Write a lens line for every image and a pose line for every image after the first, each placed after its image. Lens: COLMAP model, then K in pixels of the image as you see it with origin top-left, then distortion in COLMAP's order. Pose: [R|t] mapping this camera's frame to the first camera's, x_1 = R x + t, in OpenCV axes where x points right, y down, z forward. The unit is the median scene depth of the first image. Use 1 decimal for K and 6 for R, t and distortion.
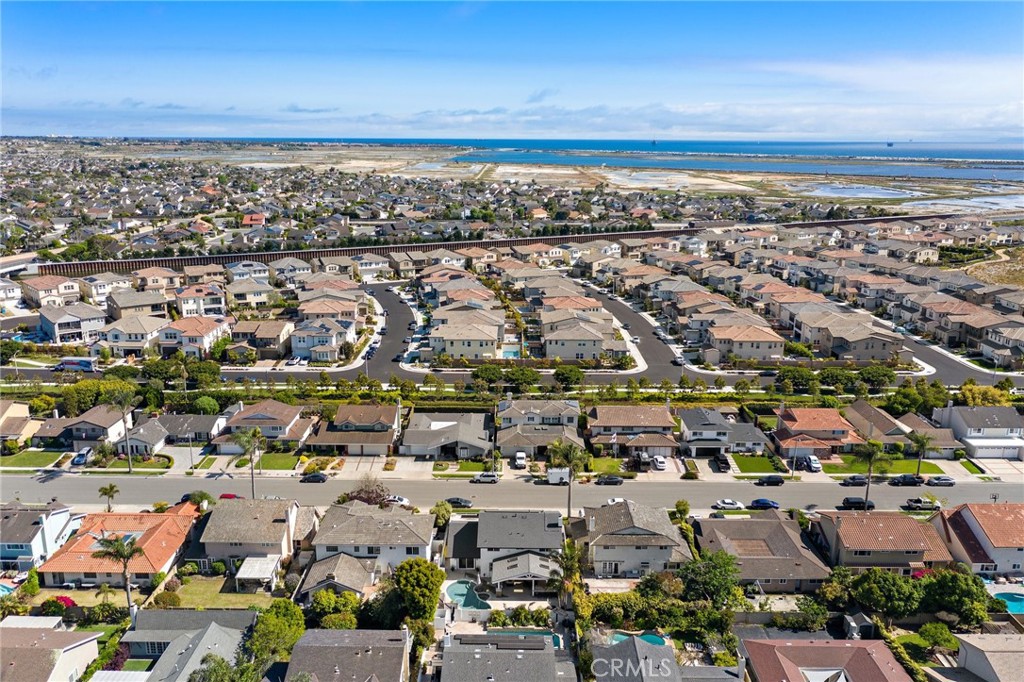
lens RADIAL K [[808.3, 0, 514.4], [0, 808.3, 351.7], [0, 0, 1]] dist [-0.000530, 0.008508]
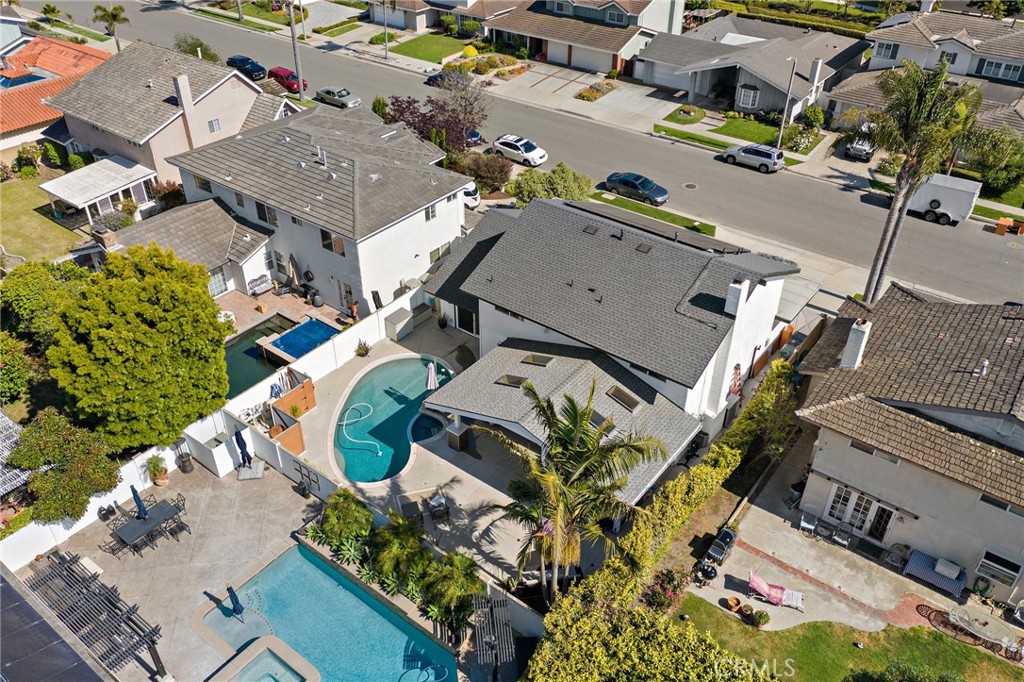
lens RADIAL K [[808.3, 0, 508.9], [0, 808.3, 341.3], [0, 0, 1]] dist [-0.000530, 0.008508]
pose [[0.794522, 0.348171, -0.497505, 0.106649], [-0.153724, 0.907933, 0.389905, 0.095458], [0.587455, -0.233310, 0.774895, 0.554984]]
